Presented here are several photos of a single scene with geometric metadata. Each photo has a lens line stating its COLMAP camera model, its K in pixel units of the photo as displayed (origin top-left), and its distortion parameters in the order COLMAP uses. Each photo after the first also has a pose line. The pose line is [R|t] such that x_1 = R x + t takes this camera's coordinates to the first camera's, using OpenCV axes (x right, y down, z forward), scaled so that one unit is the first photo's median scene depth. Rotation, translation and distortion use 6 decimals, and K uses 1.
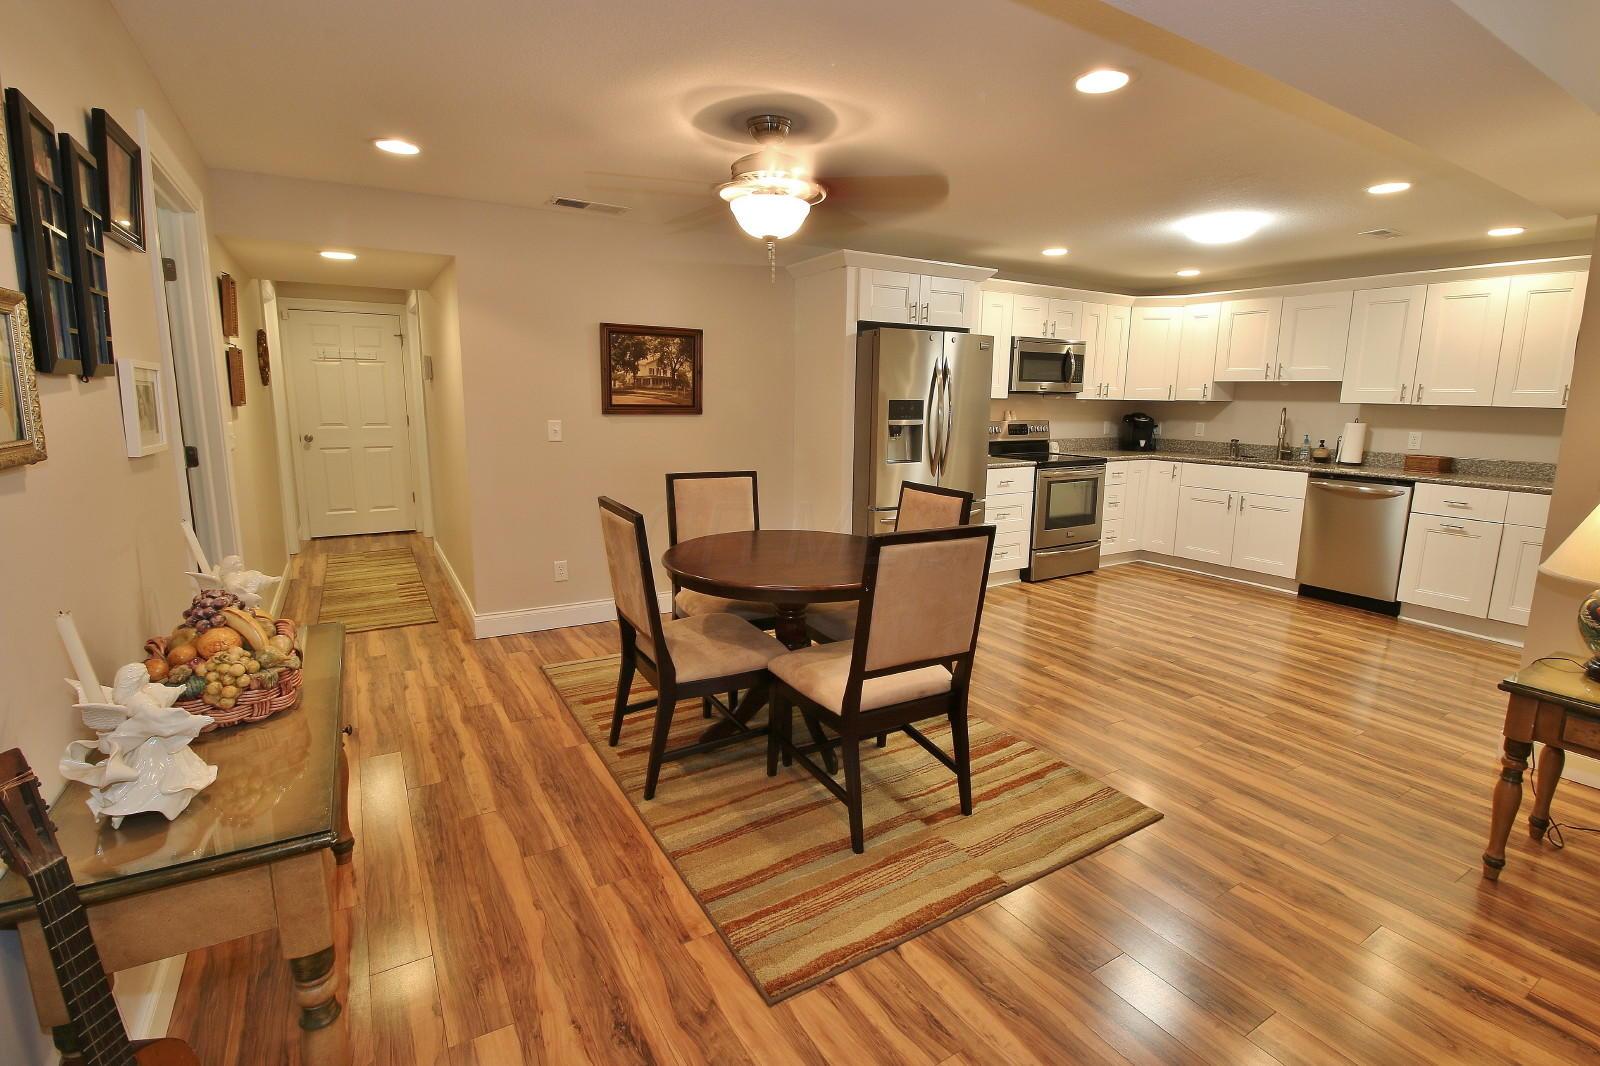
lens RADIAL K [[740.3, 0, 801.1], [0, 740.3, 524.4], [0, 0, 1]] dist [-0.005251, -0.009295]
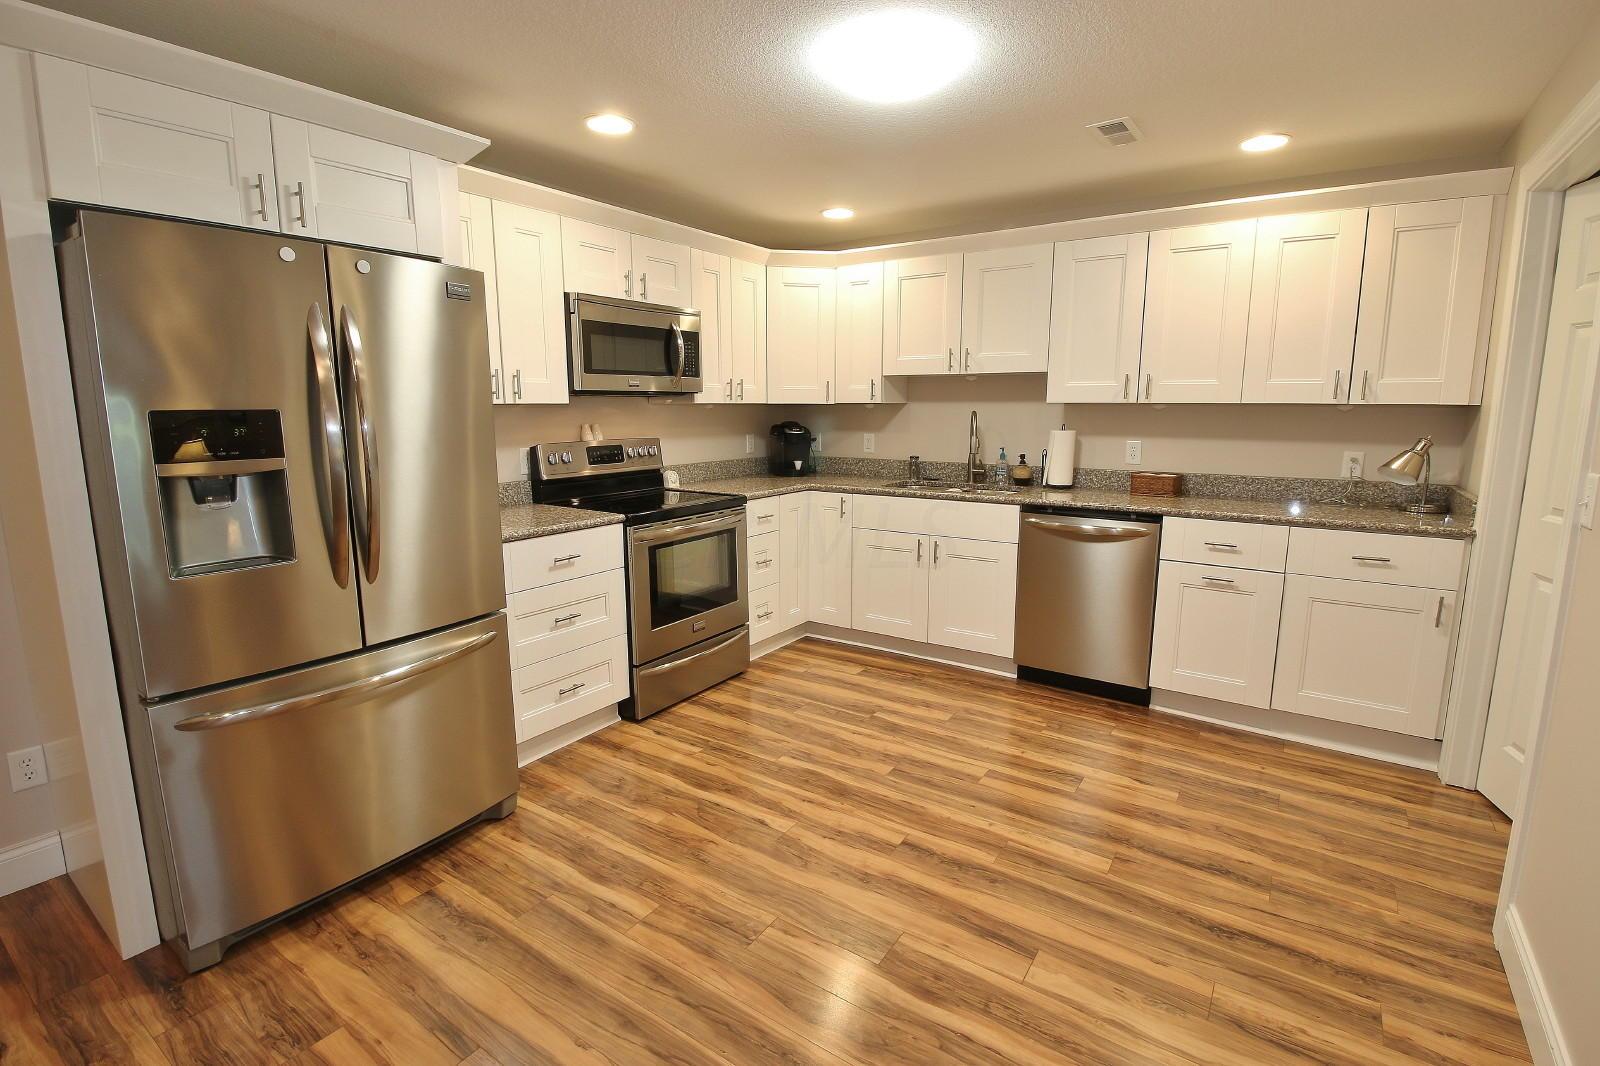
lens RADIAL K [[740.3, 0, 804.9], [0, 740.3, 524.4], [0, 0, 1]] dist [-0.005251, -0.009295]
pose [[0.910461, -0.078372, 0.406102, 0.221316], [0.082311, 0.996576, 0.007786, -0.072804], [-0.405322, 0.026338, 0.913794, 0.443969]]
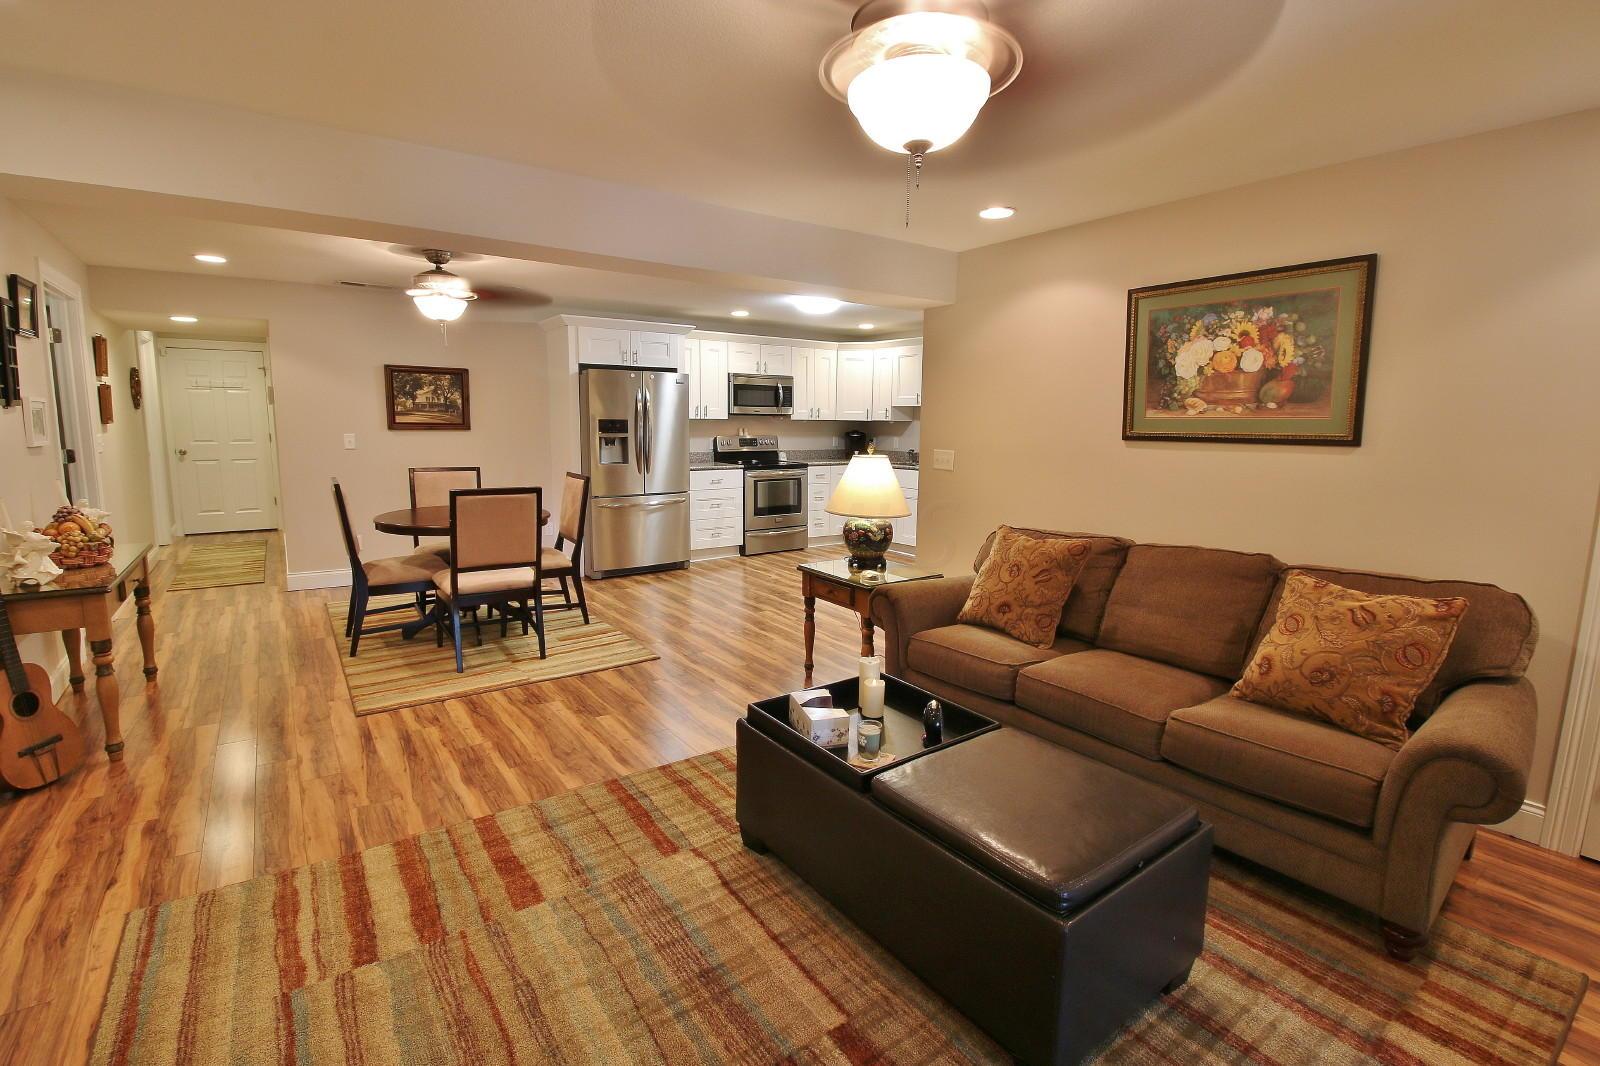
lens RADIAL K [[740.3, 0, 802.2], [0, 740.3, 523.9], [0, 0, 1]] dist [-0.005251, -0.009295]
pose [[0.997093, -0.010137, 0.075518, 0.331855], [0.012474, 0.999456, -0.030534, 0.066286], [-0.075167, 0.031387, 0.996677, -0.360894]]
